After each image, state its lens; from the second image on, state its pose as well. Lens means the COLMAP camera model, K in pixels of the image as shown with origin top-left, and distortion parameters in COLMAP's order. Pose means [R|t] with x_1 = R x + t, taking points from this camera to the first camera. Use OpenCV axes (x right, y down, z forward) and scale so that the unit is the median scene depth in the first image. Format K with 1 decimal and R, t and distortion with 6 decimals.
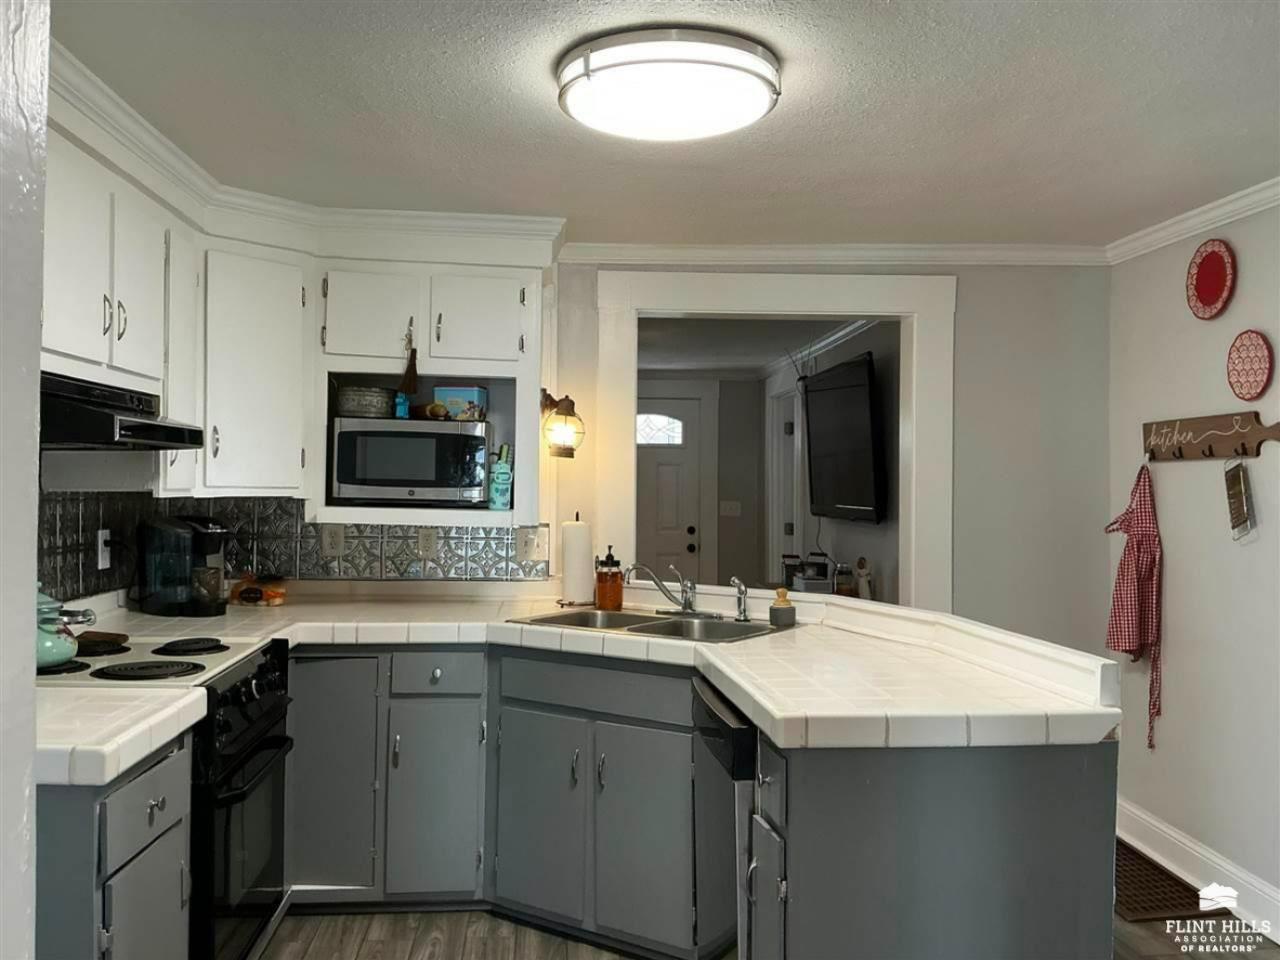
lens RADIAL K [[1056.1, 0, 635.8], [0, 1056.1, 481.0], [0, 0, 1]] dist [0.152881, -0.323347]
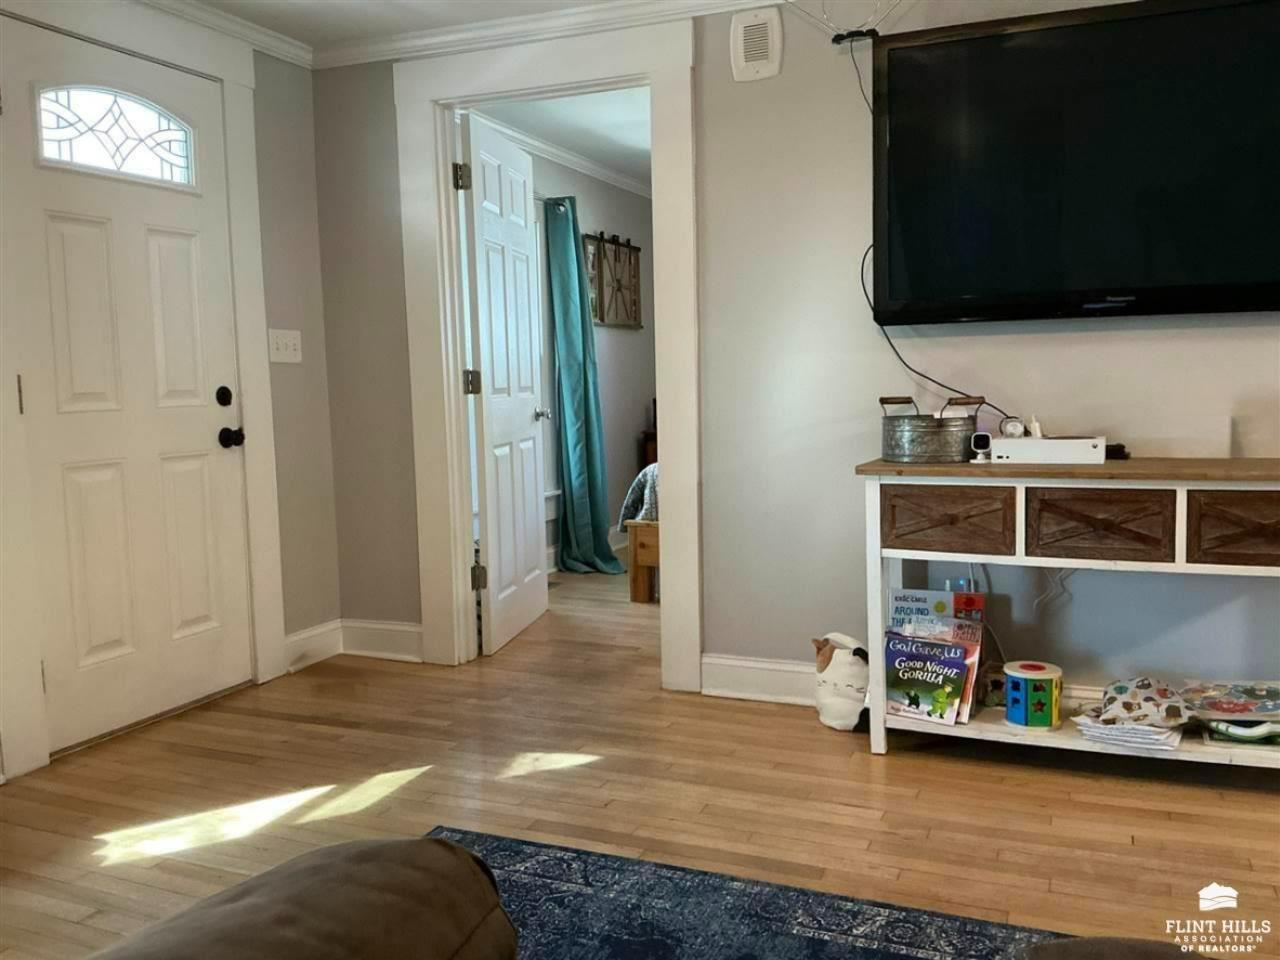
lens RADIAL K [[1056.1, 0, 635.8], [0, 1056.1, 481.0], [0, 0, 1]] dist [0.152881, -0.323347]
pose [[0.466173, -0.100527, 0.878964, -0.582968], [0.026411, 0.994662, 0.099752, 0.095821], [-0.884299, -0.023287, 0.466339, 1.488240]]
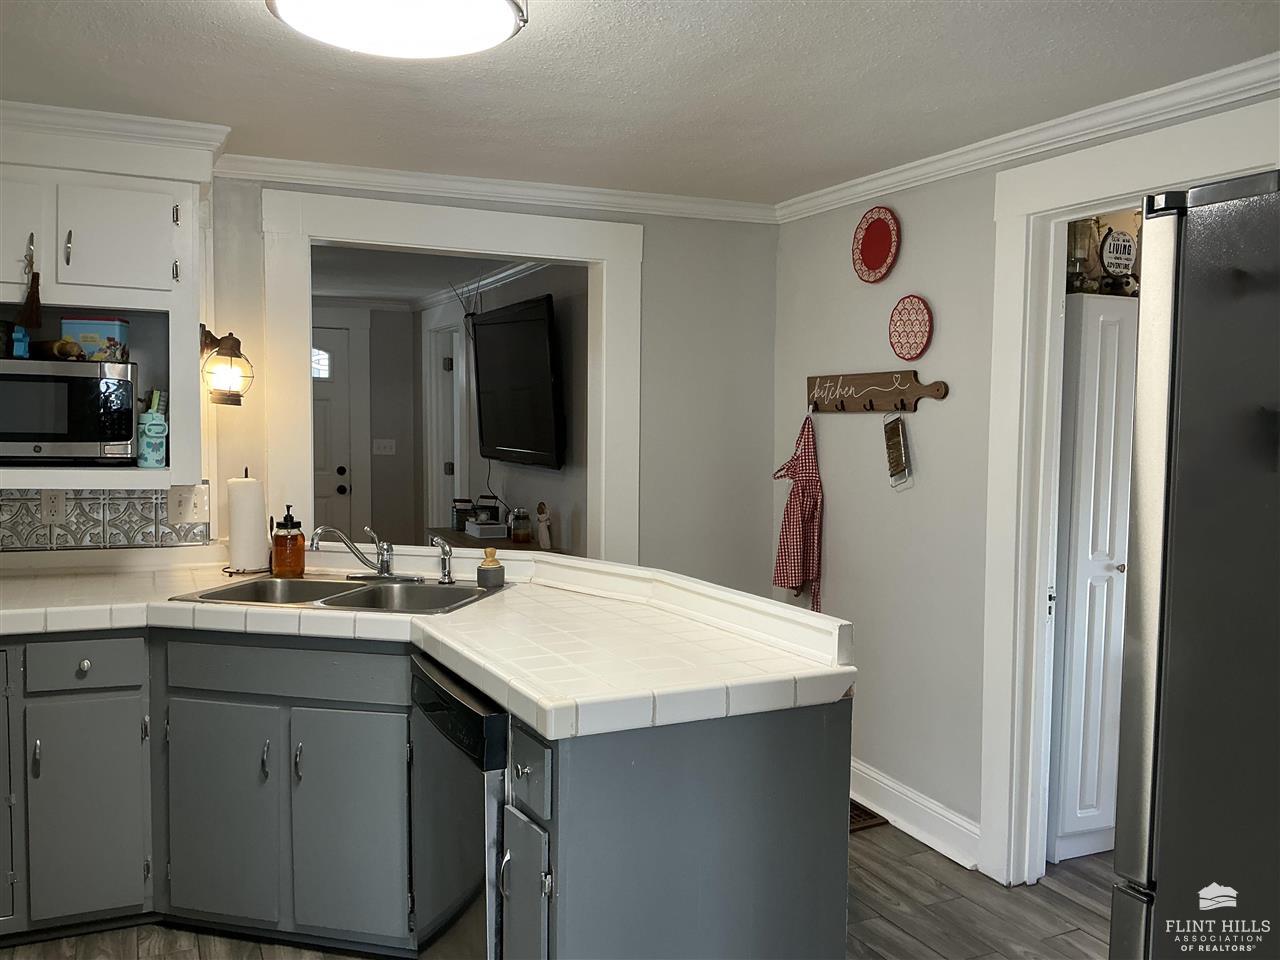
lens RADIAL K [[1056.1, 0, 635.8], [0, 1056.1, 481.0], [0, 0, 1]] dist [0.152881, -0.323347]
pose [[0.939279, -0.019189, 0.342617, -0.060236], [-0.004587, 0.997644, 0.068450, -0.022967], [-0.343123, -0.065865, 0.936978, 0.059522]]
